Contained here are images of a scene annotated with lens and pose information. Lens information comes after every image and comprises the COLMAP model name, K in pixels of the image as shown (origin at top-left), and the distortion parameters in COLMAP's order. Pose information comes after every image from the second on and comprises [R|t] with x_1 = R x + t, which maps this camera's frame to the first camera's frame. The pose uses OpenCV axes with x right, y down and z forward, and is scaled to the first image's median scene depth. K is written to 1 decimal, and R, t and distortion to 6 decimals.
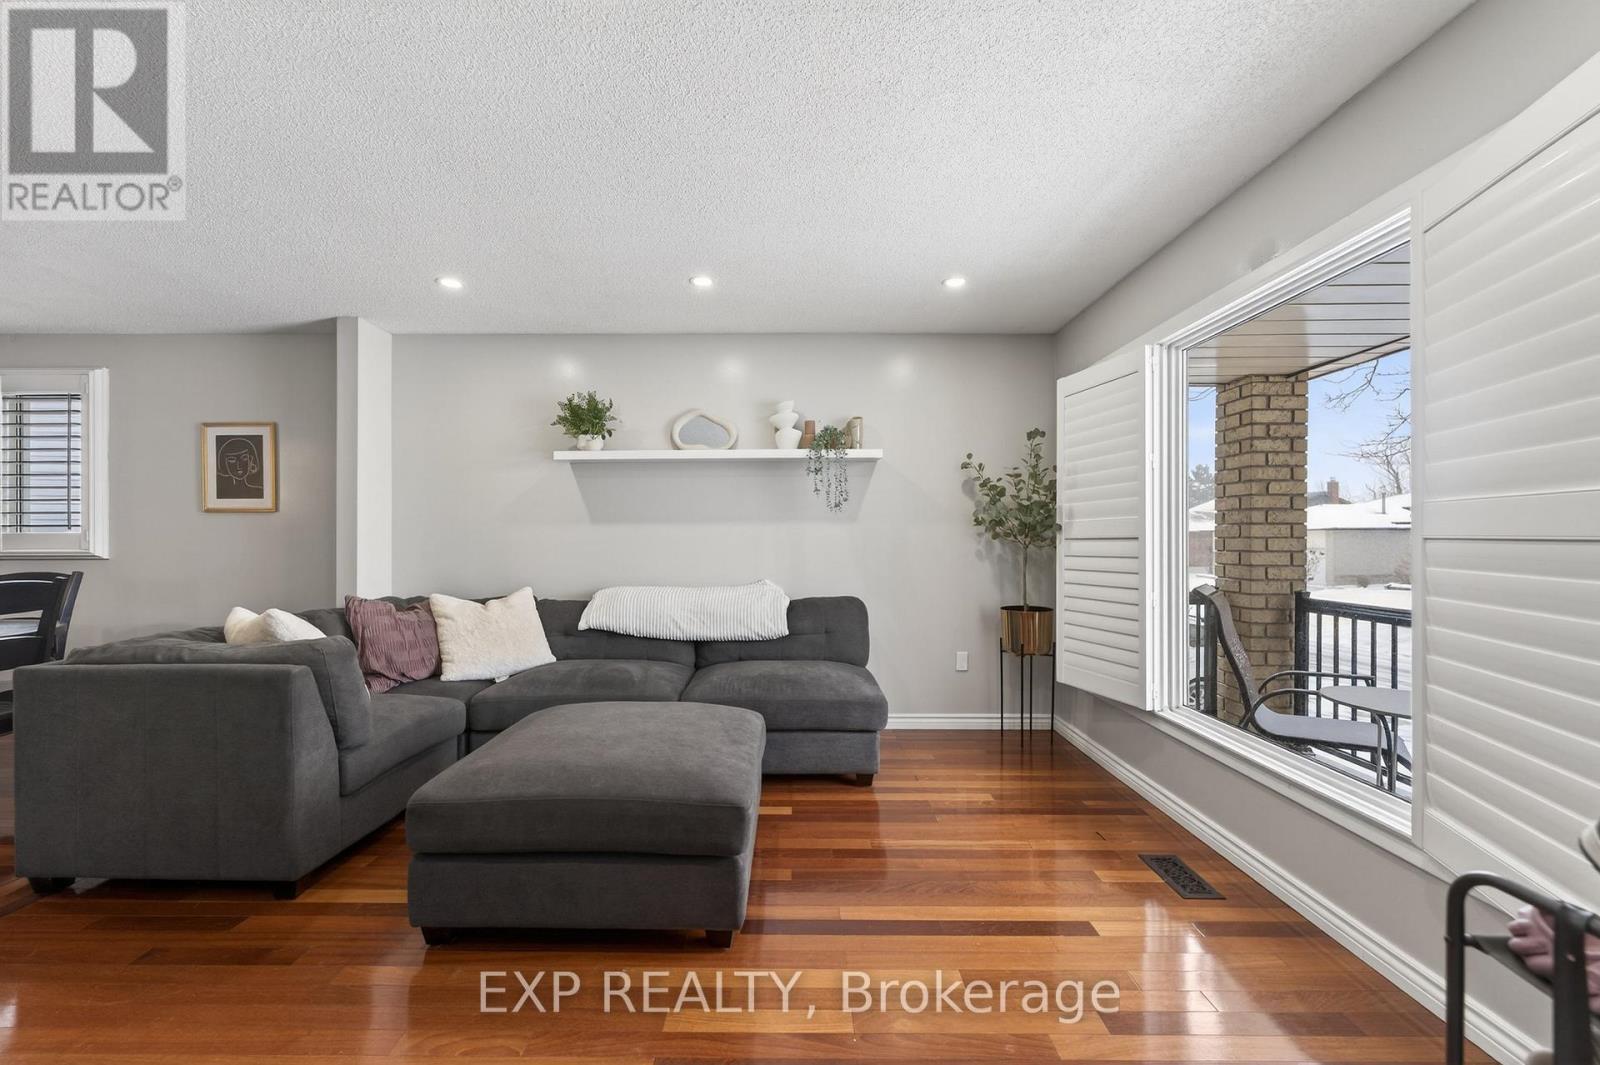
lens RADIAL K [[647.1, 0, 796.8], [0, 647.1, 528.9], [0, 0, 1]] dist [-0.002918, -0.000250]
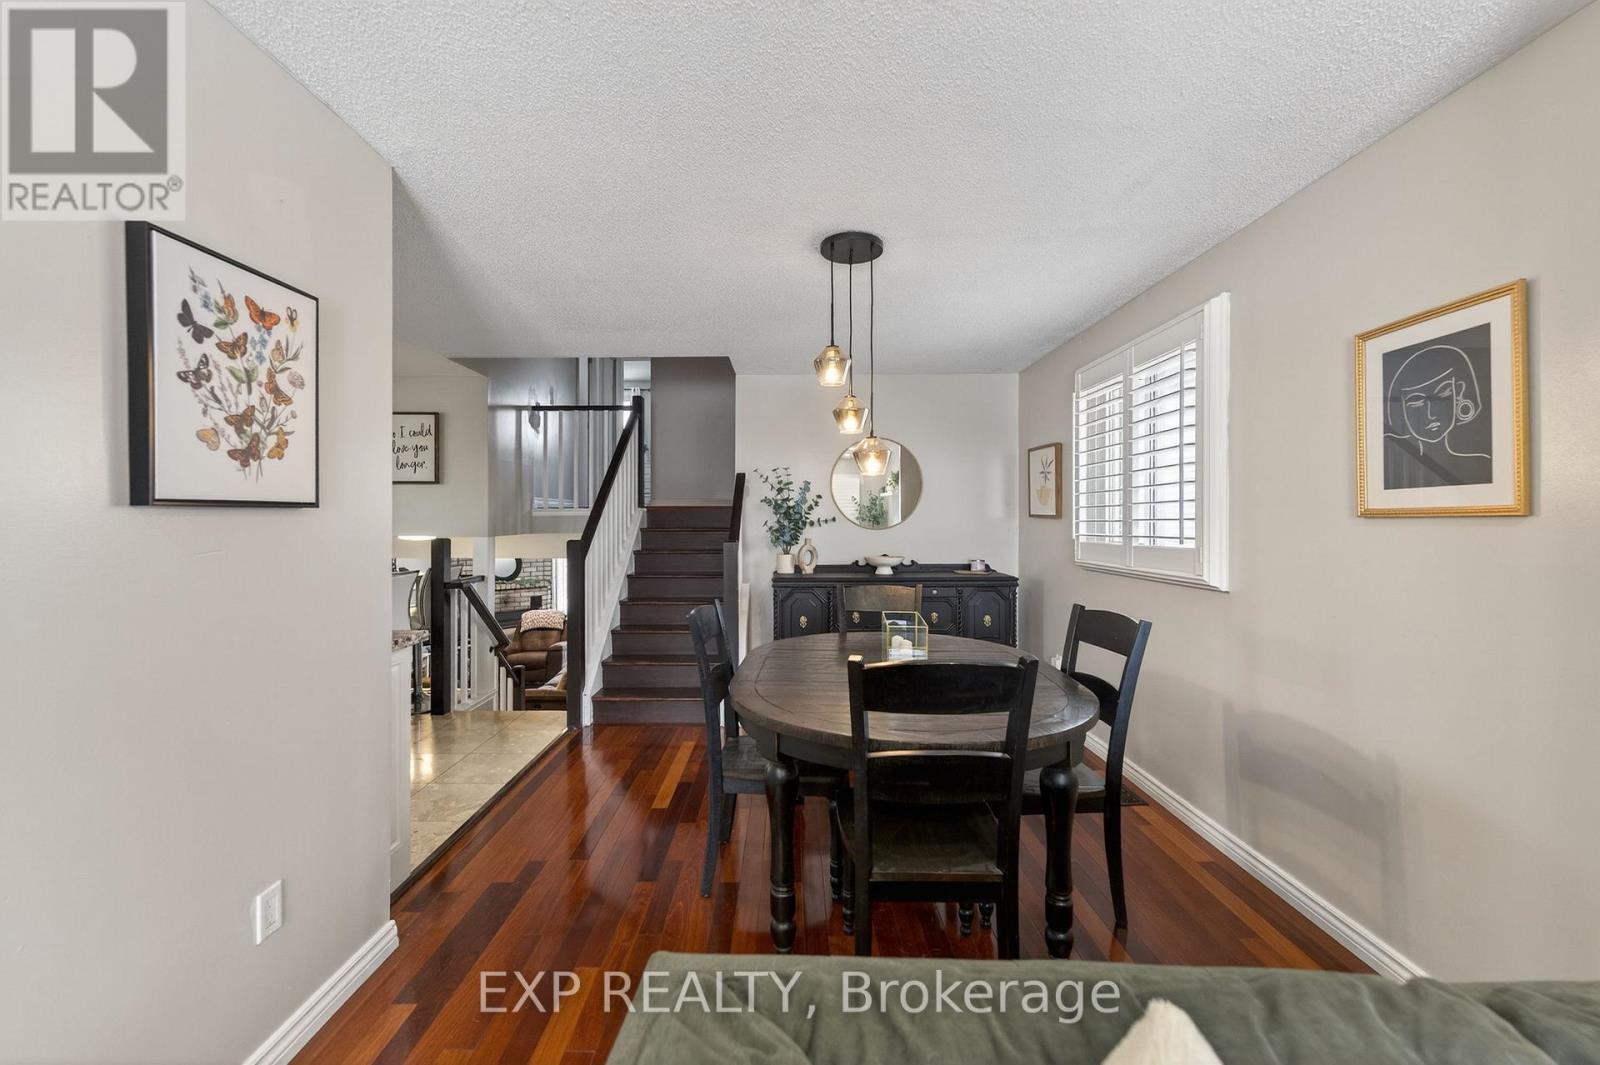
lens RADIAL K [[647.1, 0, 787.3], [0, 647.1, 524.7], [0, 0, 1]] dist [-0.002918, -0.000250]
pose [[-0.007291, 0.008179, -0.999940, -0.427166], [0.004331, 0.999957, 0.008148, -0.026700], [0.999964, -0.004271, -0.007326, 0.570599]]
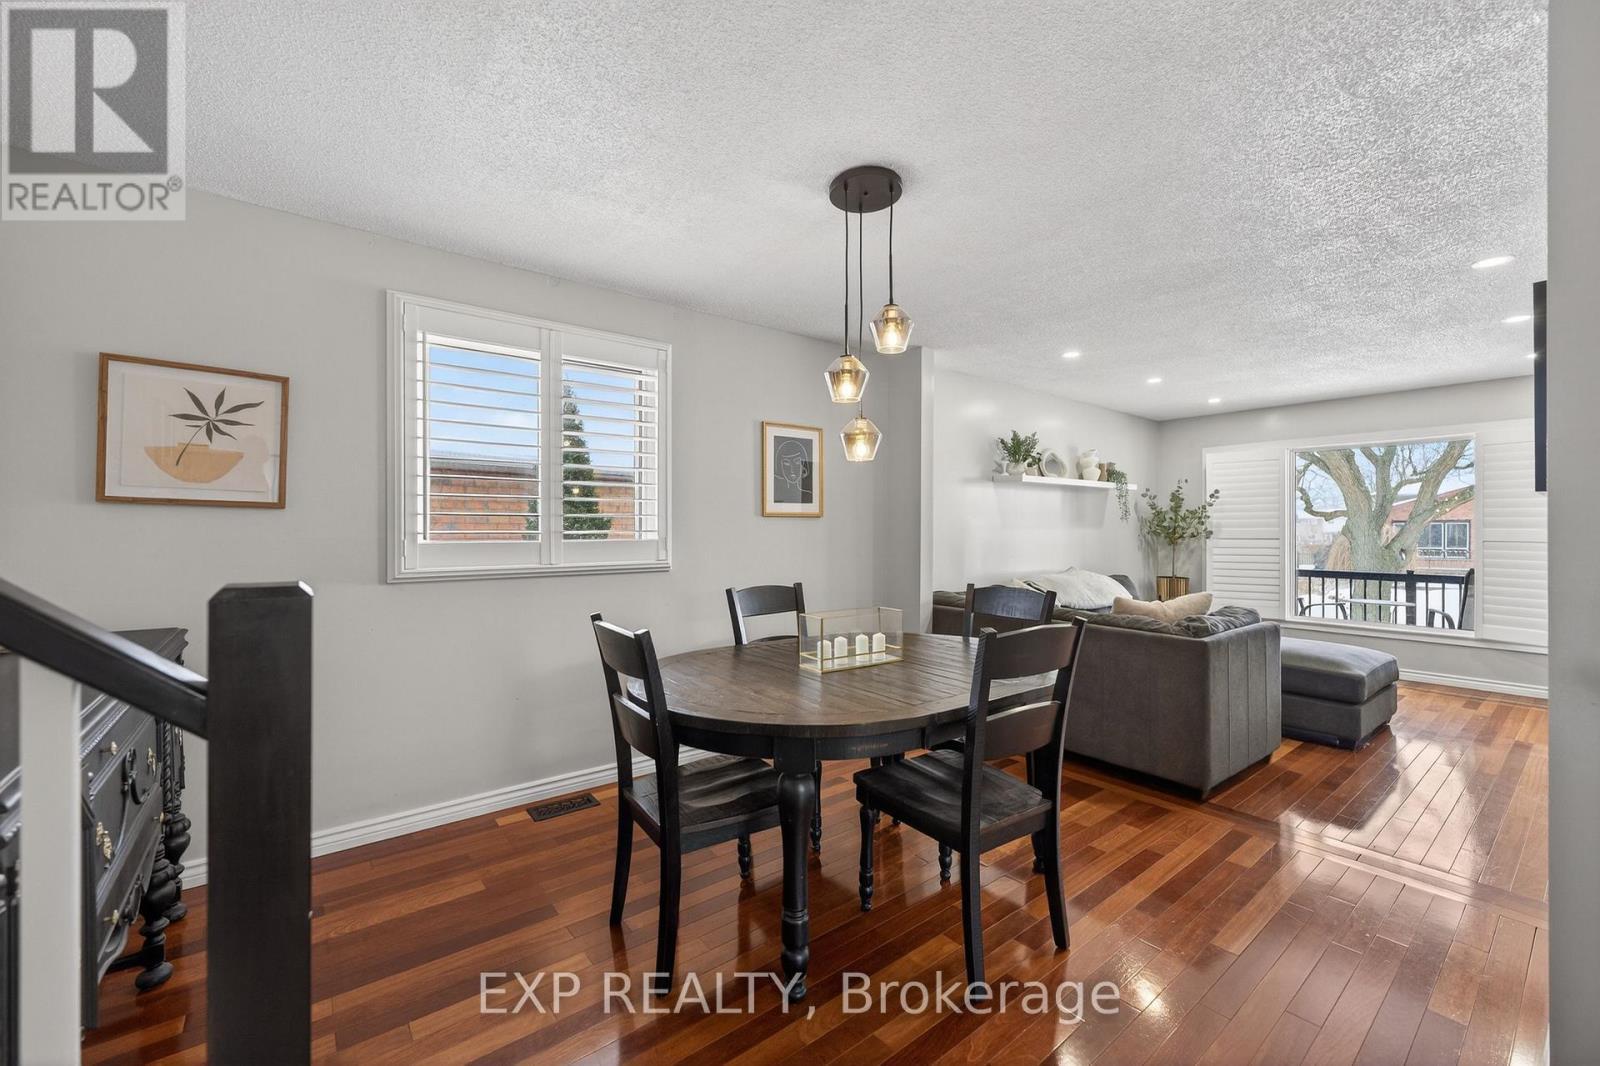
lens RADIAL K [[650.1, 0, 793.8], [0, 650.1, 529.0], [0, 0, 1]] dist [-0.002497, -0.000197]
pose [[0.787866, 0.002320, 0.615842, -1.463696], [-0.002549, 0.999997, -0.000507, -0.007789], [-0.615841, -0.001170, 0.787869, 0.231688]]
